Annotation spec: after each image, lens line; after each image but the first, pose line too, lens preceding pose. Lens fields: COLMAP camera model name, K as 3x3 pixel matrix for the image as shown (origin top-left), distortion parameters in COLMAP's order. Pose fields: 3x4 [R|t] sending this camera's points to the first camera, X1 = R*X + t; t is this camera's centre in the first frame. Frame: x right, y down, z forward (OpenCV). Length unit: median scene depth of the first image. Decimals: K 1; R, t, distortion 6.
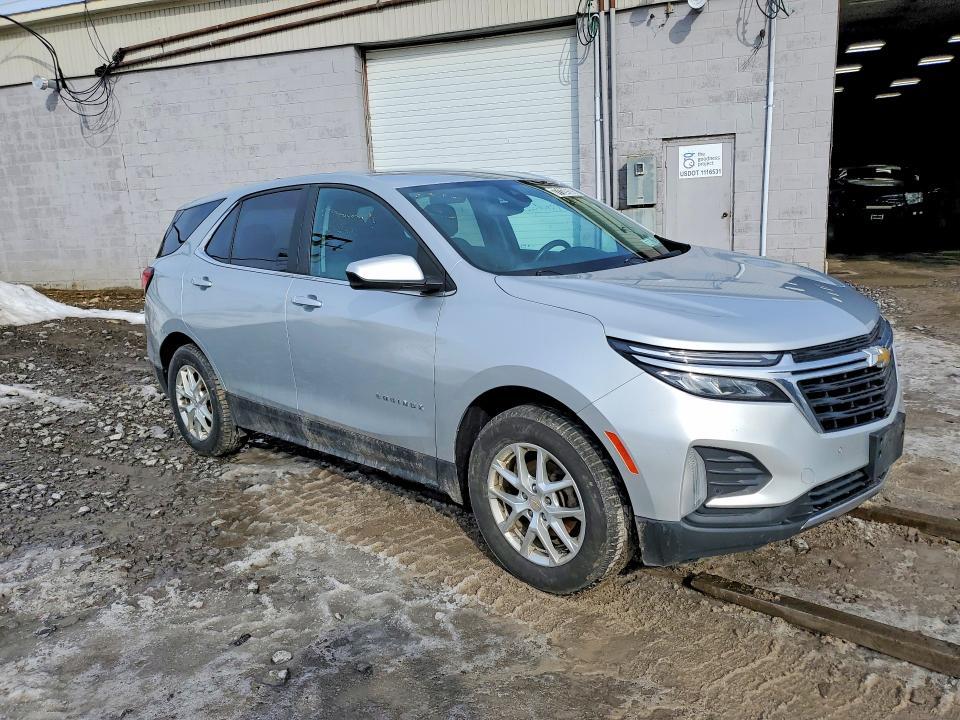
lens RADIAL K [[740.8, 0, 485.9], [0, 740.8, 363.0], [0, 0, 1]] dist [0.012406, 0.008276]
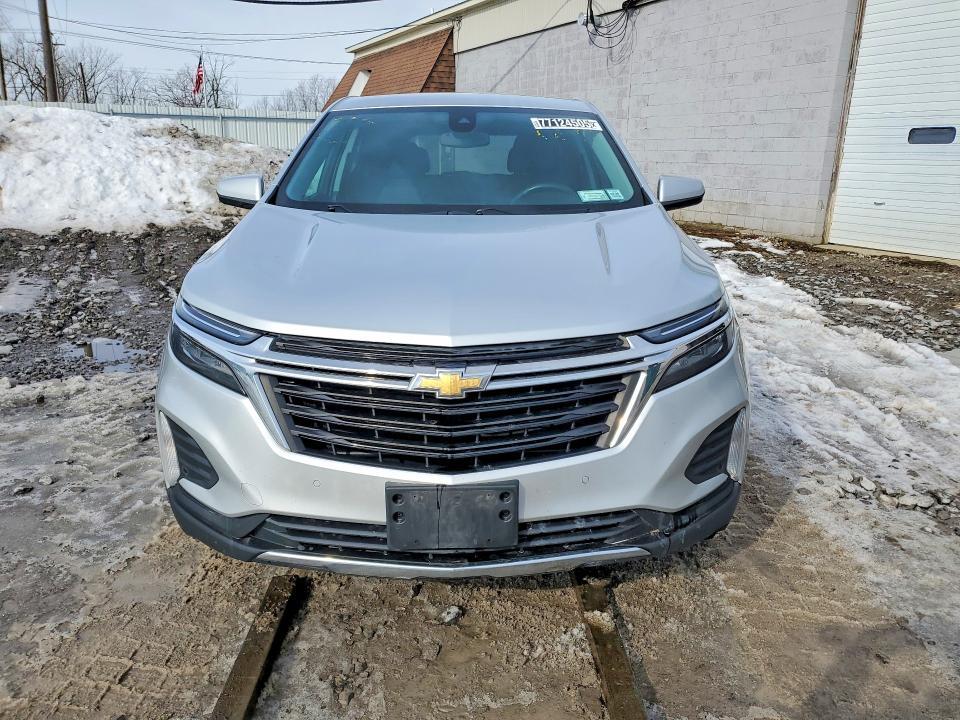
lens RADIAL K [[740.8, 0, 482.5], [0, 740.8, 353.4], [0, 0, 1]] dist [0.012406, 0.008276]
pose [[0.708958, 0.241278, -0.662694, 0.254753], [-0.192347, 0.970185, 0.147457, -0.035998], [0.678514, 0.022926, 0.734229, 0.137164]]
